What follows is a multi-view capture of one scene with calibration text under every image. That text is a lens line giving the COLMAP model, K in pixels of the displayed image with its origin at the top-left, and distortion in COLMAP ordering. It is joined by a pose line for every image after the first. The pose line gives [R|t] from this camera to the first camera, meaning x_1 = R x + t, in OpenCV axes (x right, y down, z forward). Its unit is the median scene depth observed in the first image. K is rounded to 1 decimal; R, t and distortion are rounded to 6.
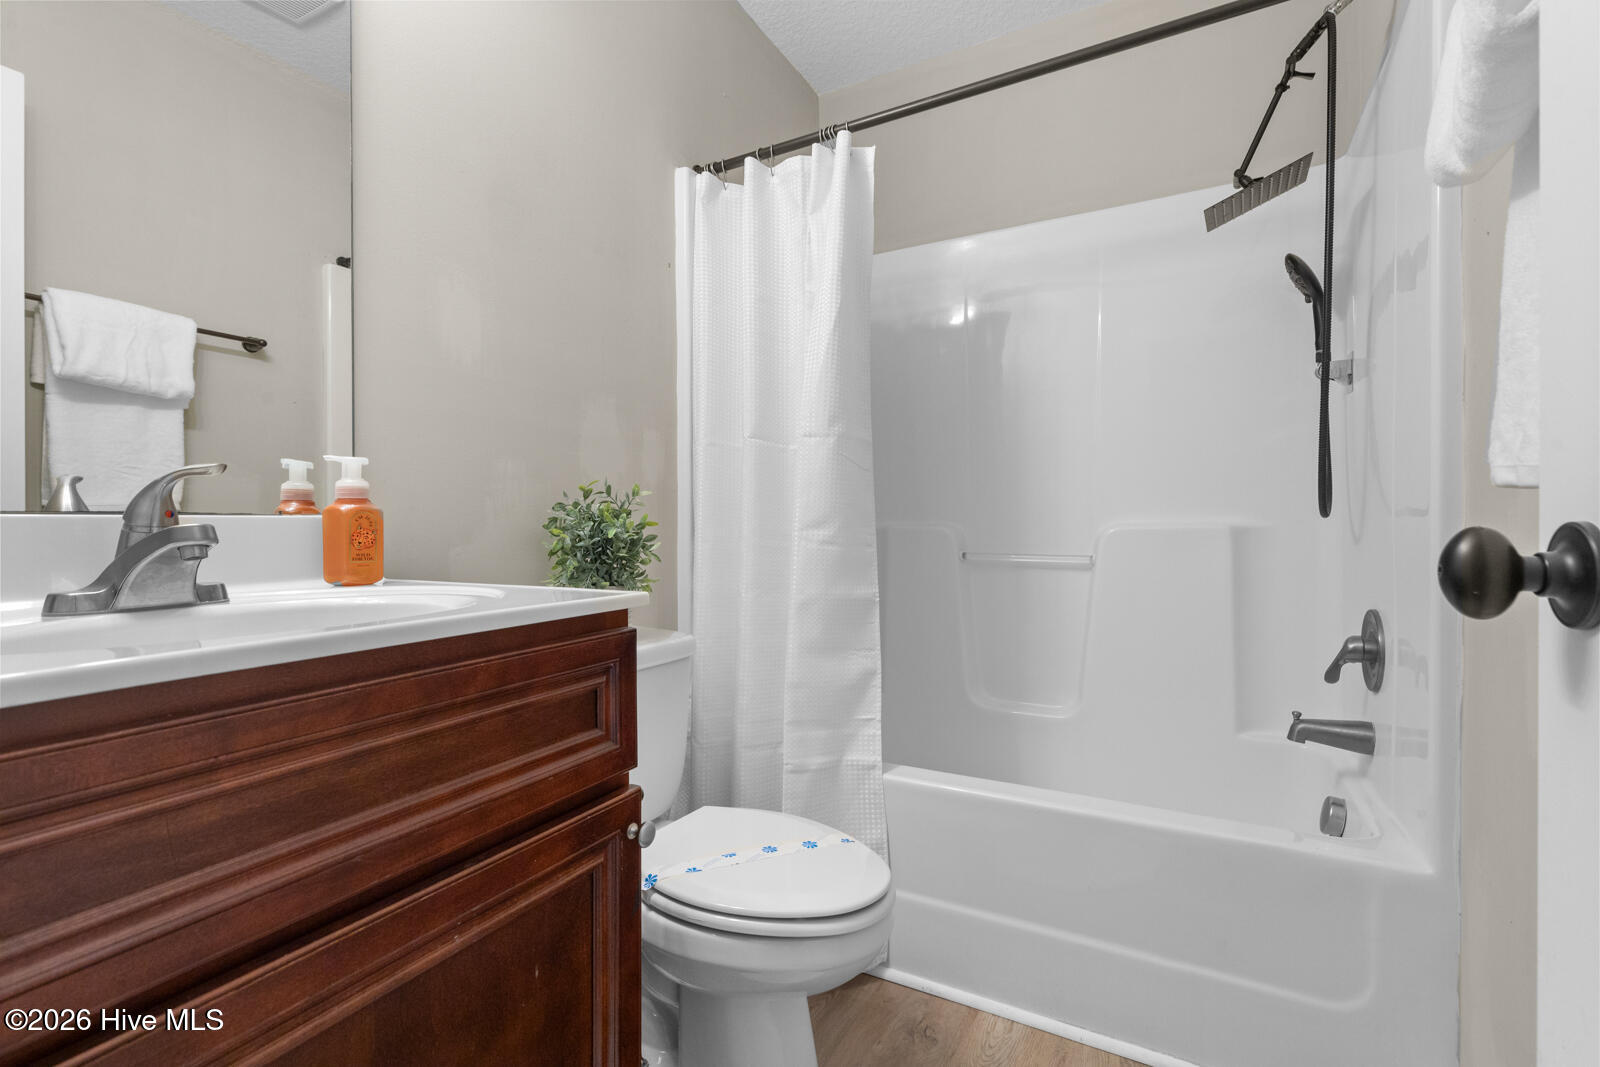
lens RADIAL K [[713.5, 0, 802.4], [0, 713.5, 527.7], [0, 0, 1]] dist [0.003417, 0.001135]
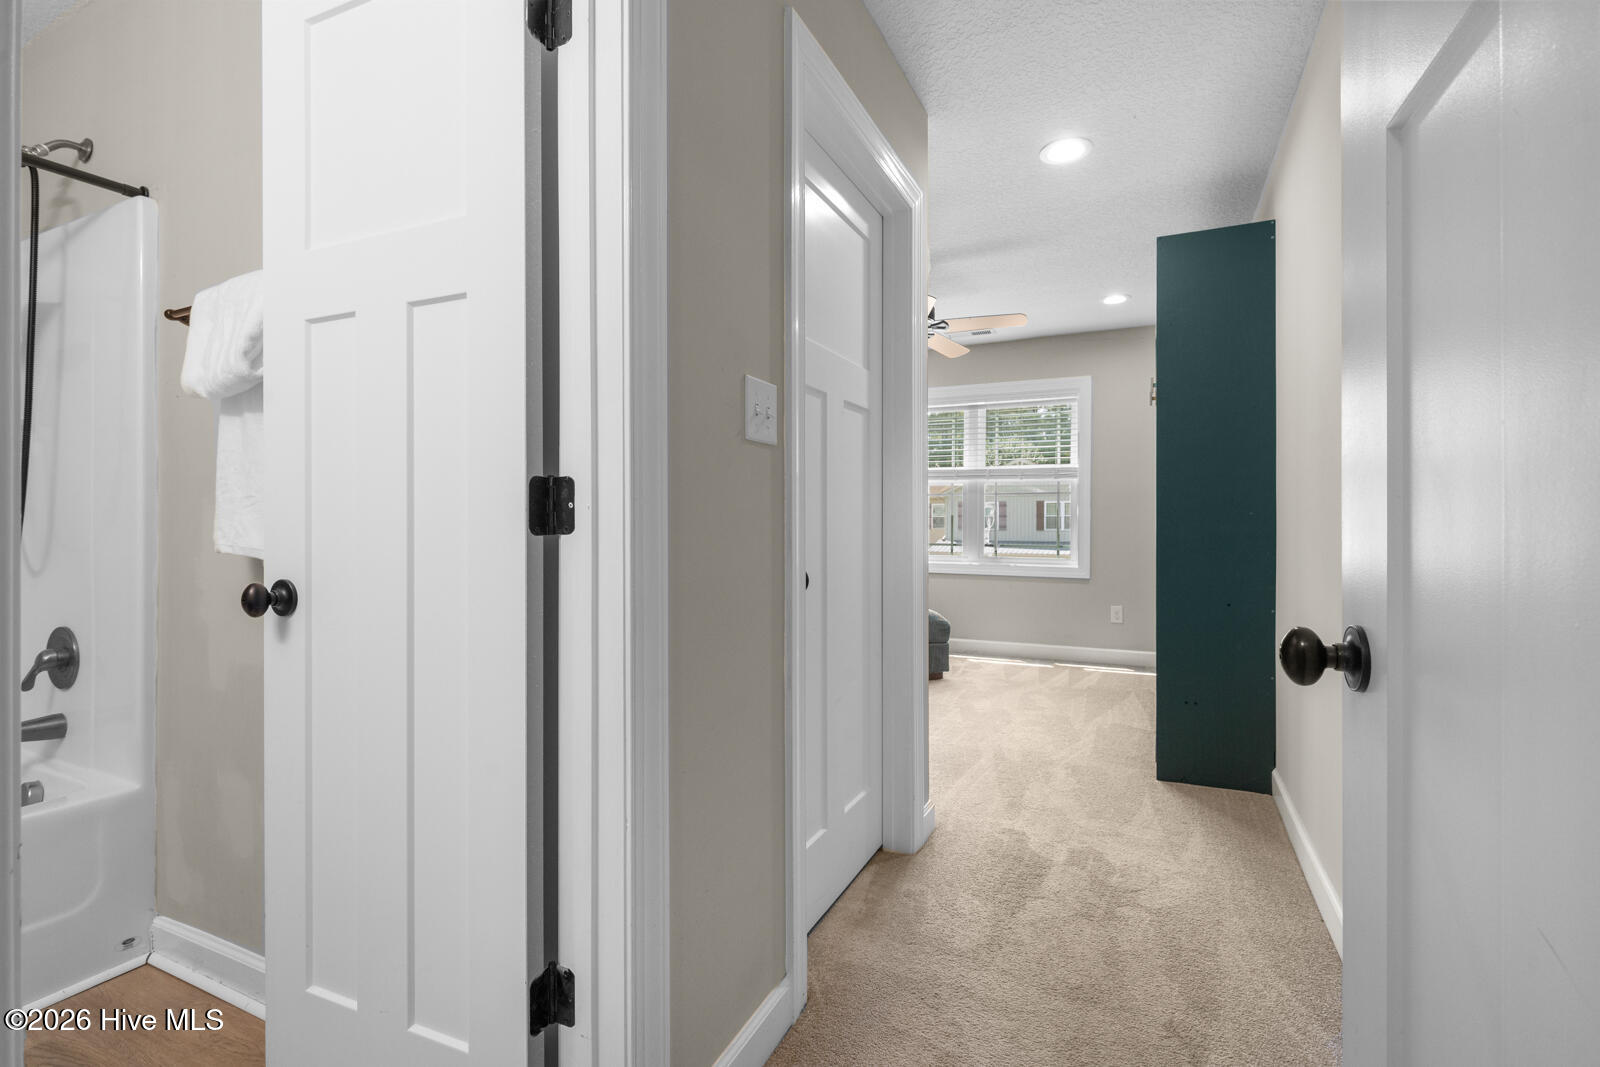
lens RADIAL K [[713.5, 0, 811.7], [0, 713.5, 526.6], [0, 0, 1]] dist [0.003417, 0.001135]
pose [[-0.064291, -0.005092, 0.997918, -0.603173], [0.002230, 0.999984, 0.005246, -0.072858], [-0.997929, 0.002563, -0.064278, -0.283996]]
